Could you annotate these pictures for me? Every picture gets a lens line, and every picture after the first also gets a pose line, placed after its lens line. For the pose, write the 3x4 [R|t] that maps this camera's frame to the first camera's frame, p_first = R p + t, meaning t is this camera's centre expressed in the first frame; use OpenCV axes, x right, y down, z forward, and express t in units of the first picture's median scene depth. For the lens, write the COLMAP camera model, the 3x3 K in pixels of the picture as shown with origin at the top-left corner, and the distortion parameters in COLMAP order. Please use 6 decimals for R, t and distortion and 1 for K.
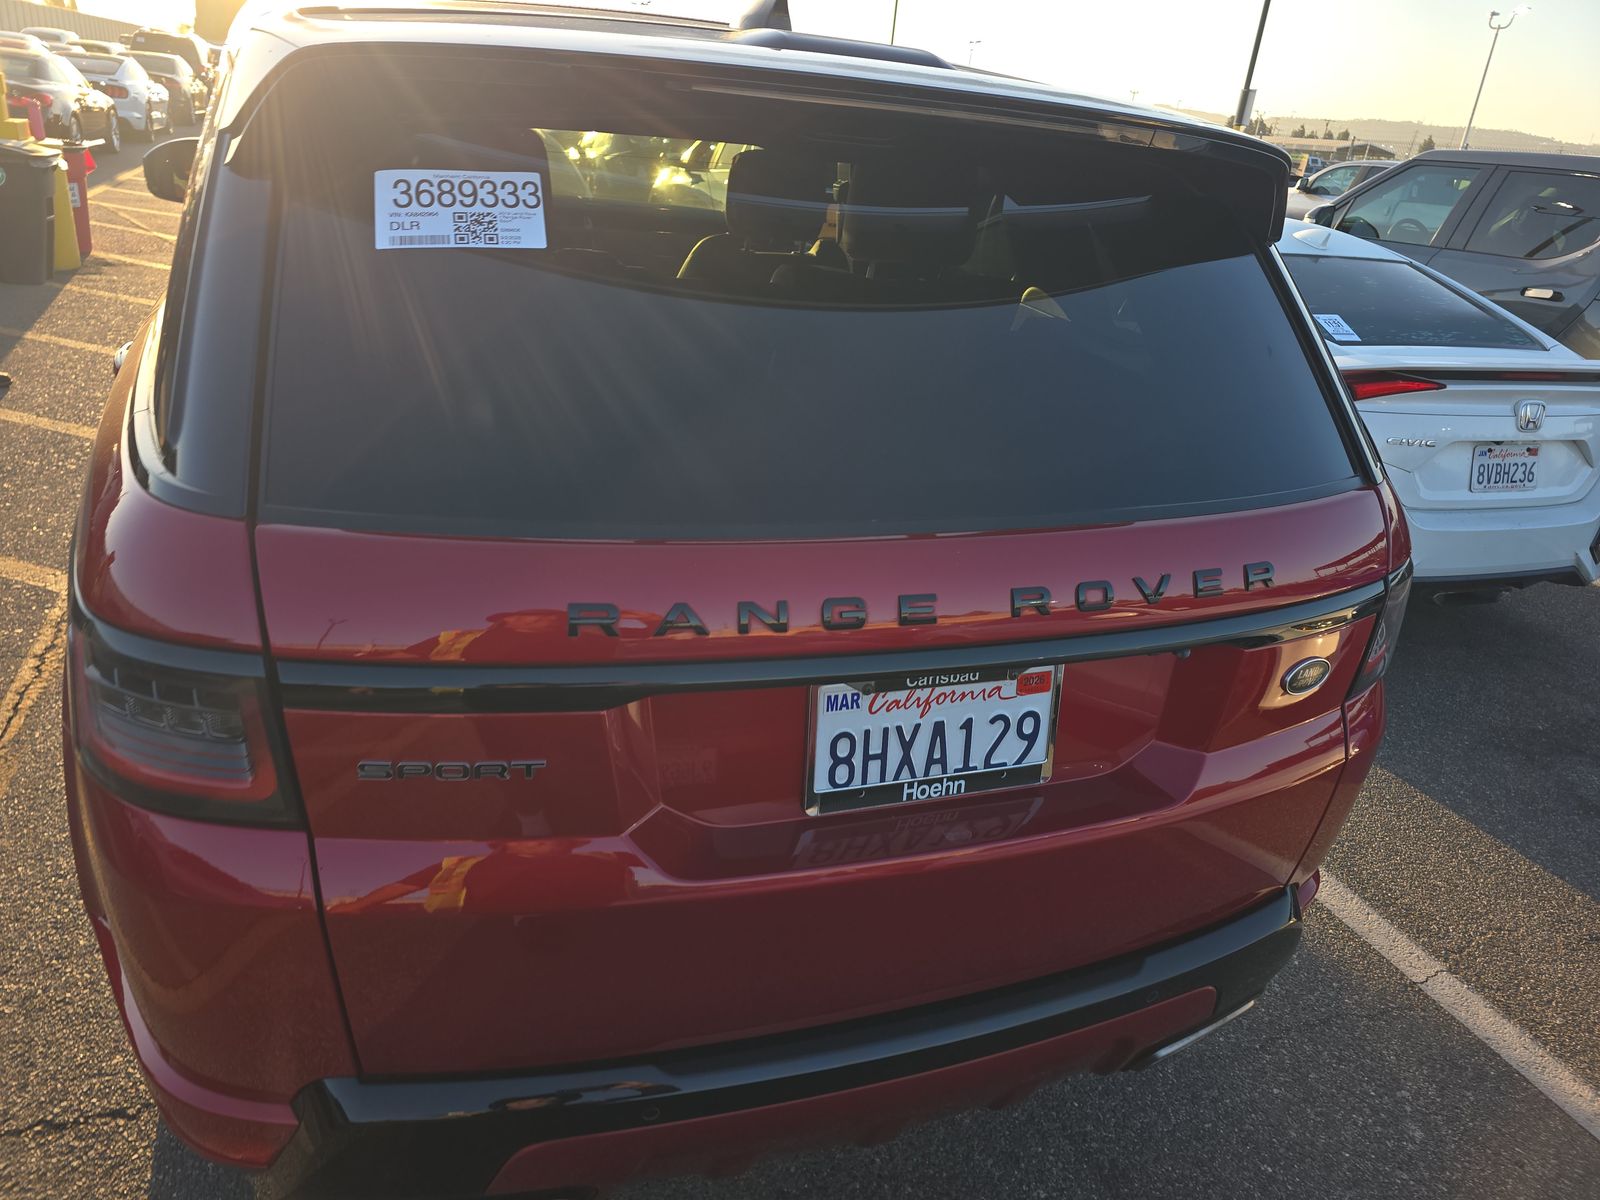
lens RADIAL K [[1133.2, 0, 800.0], [0, 1133.2, 600.0], [0, 0, 1]] dist [0.036685, -0.042930]
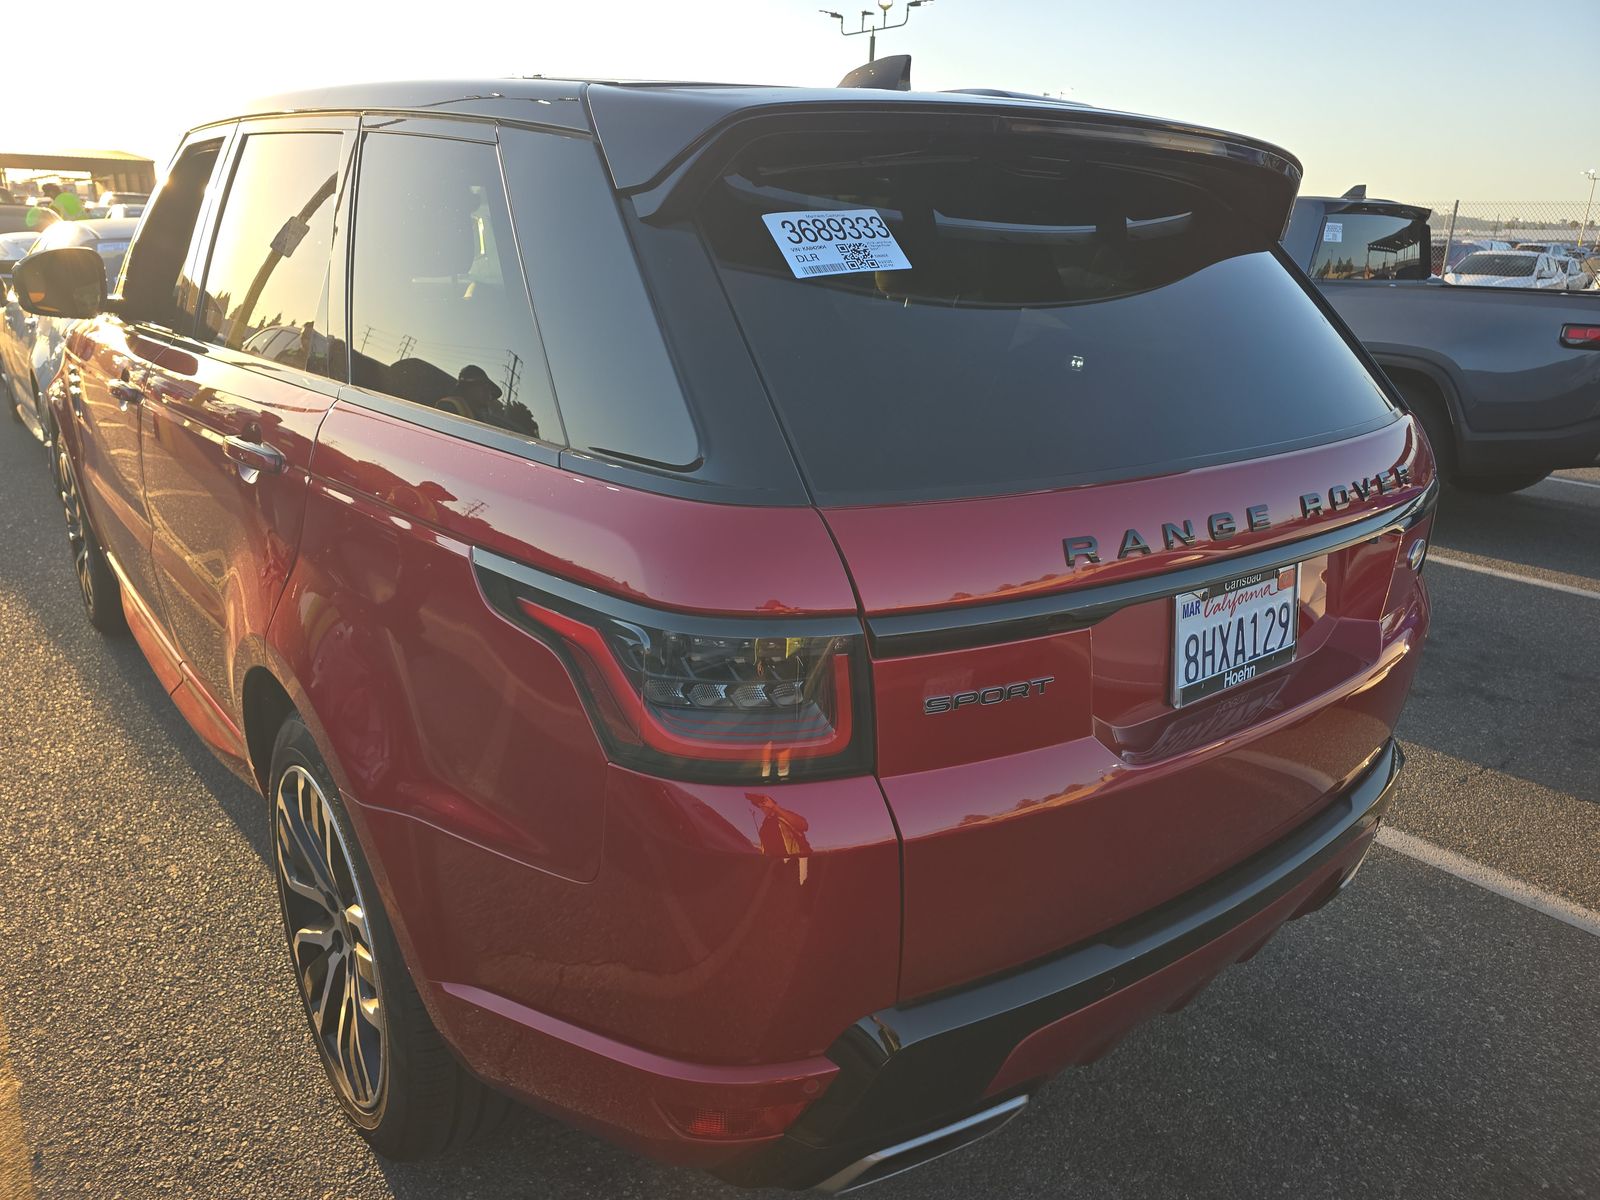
lens RADIAL K [[1133.2, 0, 800.0], [0, 1133.2, 600.0], [0, 0, 1]] dist [0.036685, -0.042930]
pose [[0.947433, -0.159213, 0.277528, -0.675305], [0.177550, 0.983212, -0.042071, 0.054533], [-0.266170, 0.089135, 0.959796, -0.065294]]
